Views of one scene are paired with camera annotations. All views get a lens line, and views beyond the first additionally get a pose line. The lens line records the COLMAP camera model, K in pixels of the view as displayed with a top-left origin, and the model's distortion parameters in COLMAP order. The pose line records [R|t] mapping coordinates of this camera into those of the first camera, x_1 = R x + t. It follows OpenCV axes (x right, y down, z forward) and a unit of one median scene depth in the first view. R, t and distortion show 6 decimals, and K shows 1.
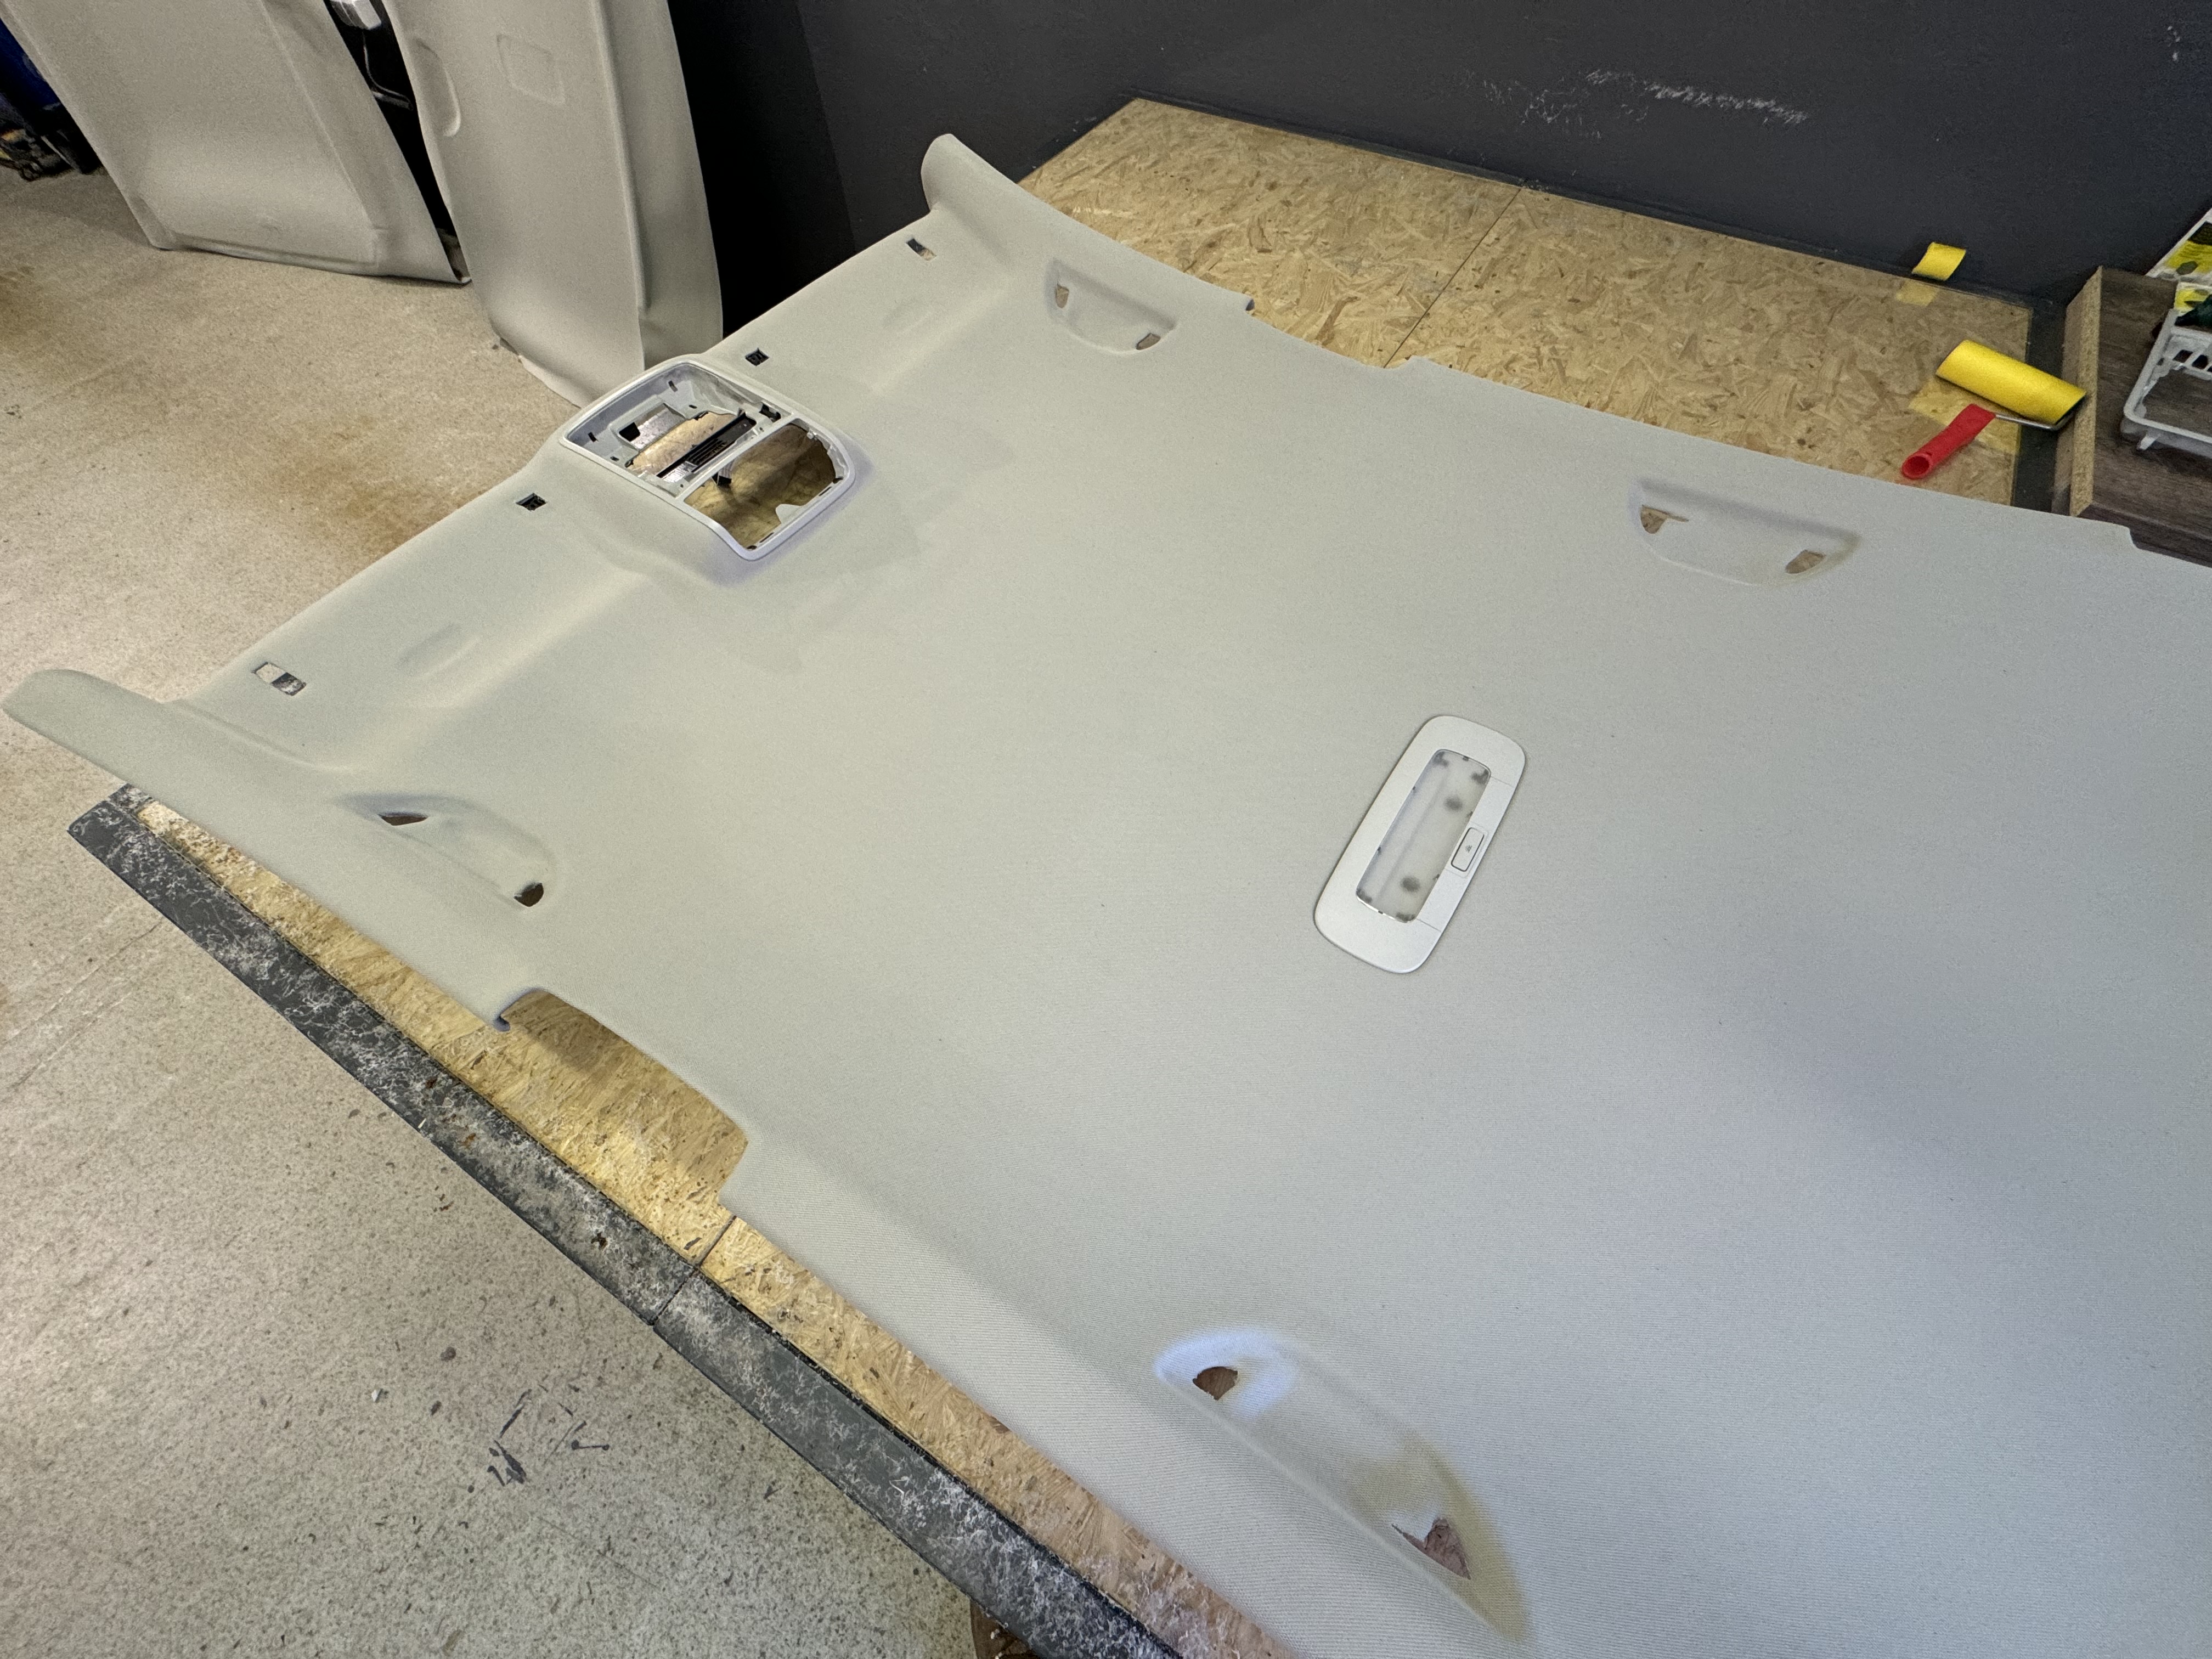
lens RADIAL K [[893.0, 0, 1103.8], [0, 893.0, 820.7], [0, 0, 1]] dist [0.000668, 0.000133]
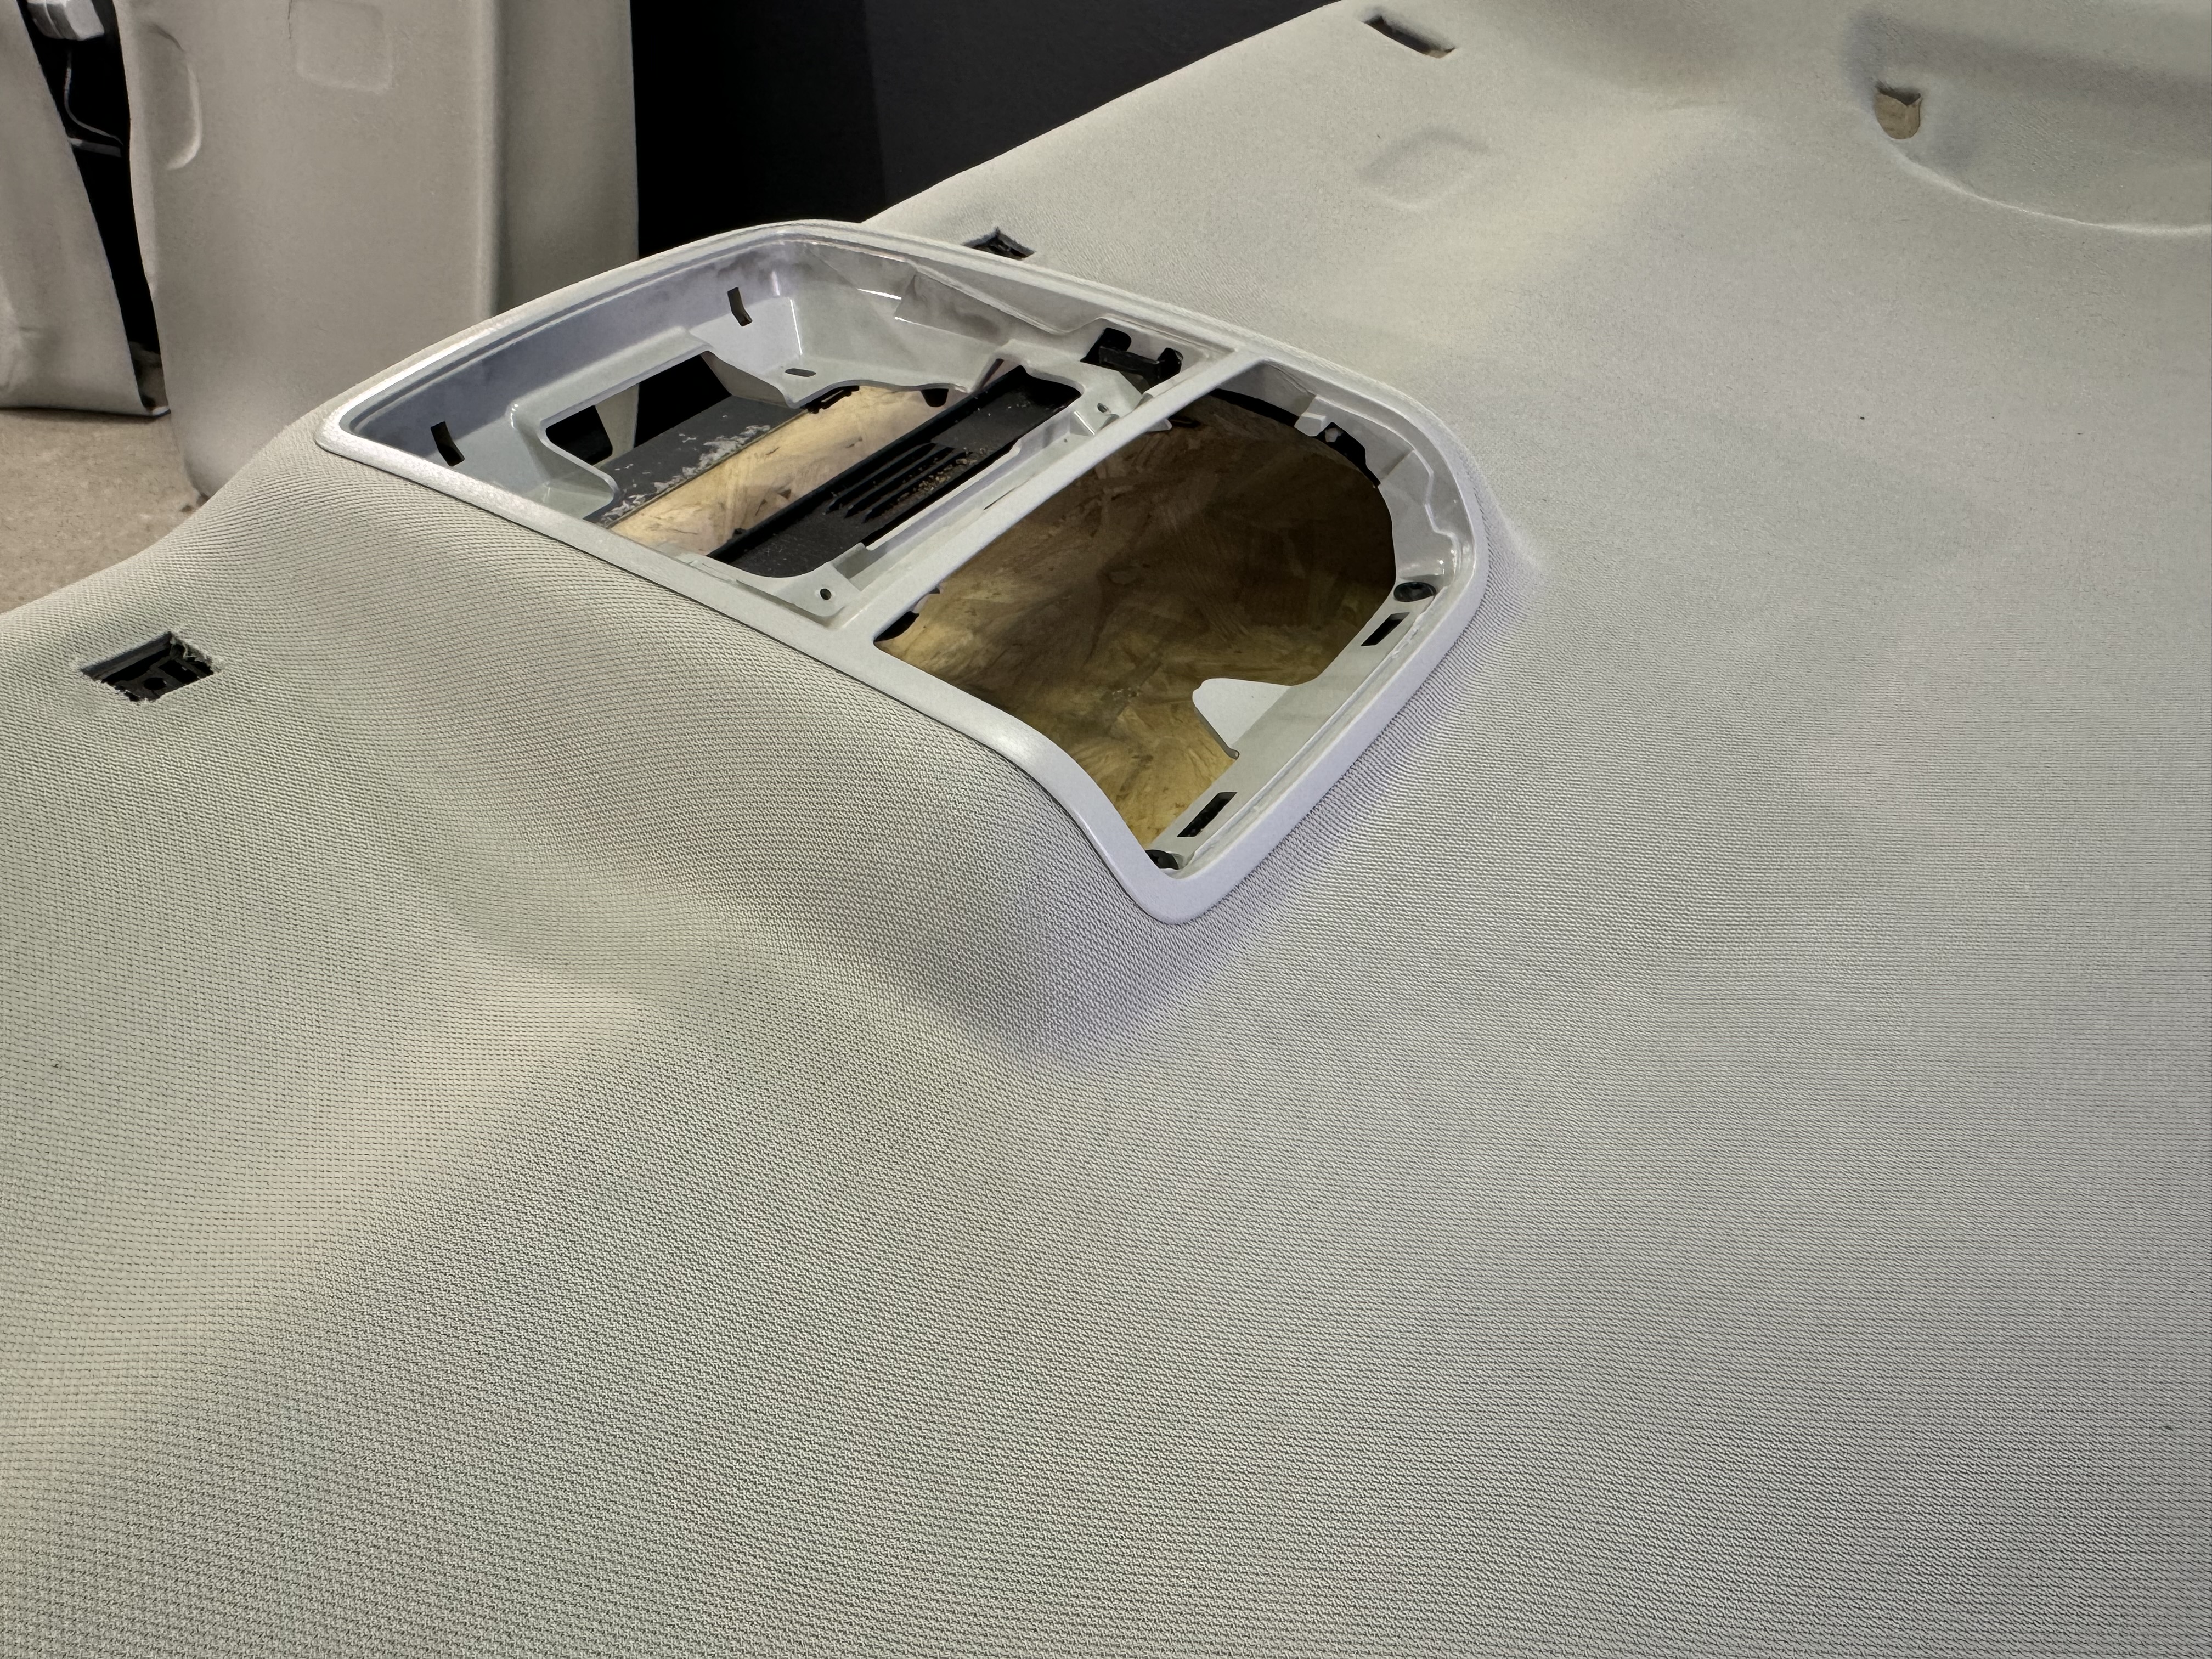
lens RADIAL K [[1740.8, 0, 1104.9], [0, 1740.8, 835.2], [0, 0, 1]] dist [0.002346, 0.002257]
pose [[0.997782, -0.002635, -0.066516, -0.297031], [-0.018296, 0.949879, -0.312080, -0.147646], [0.064004, 0.312605, 0.947724, 0.488426]]
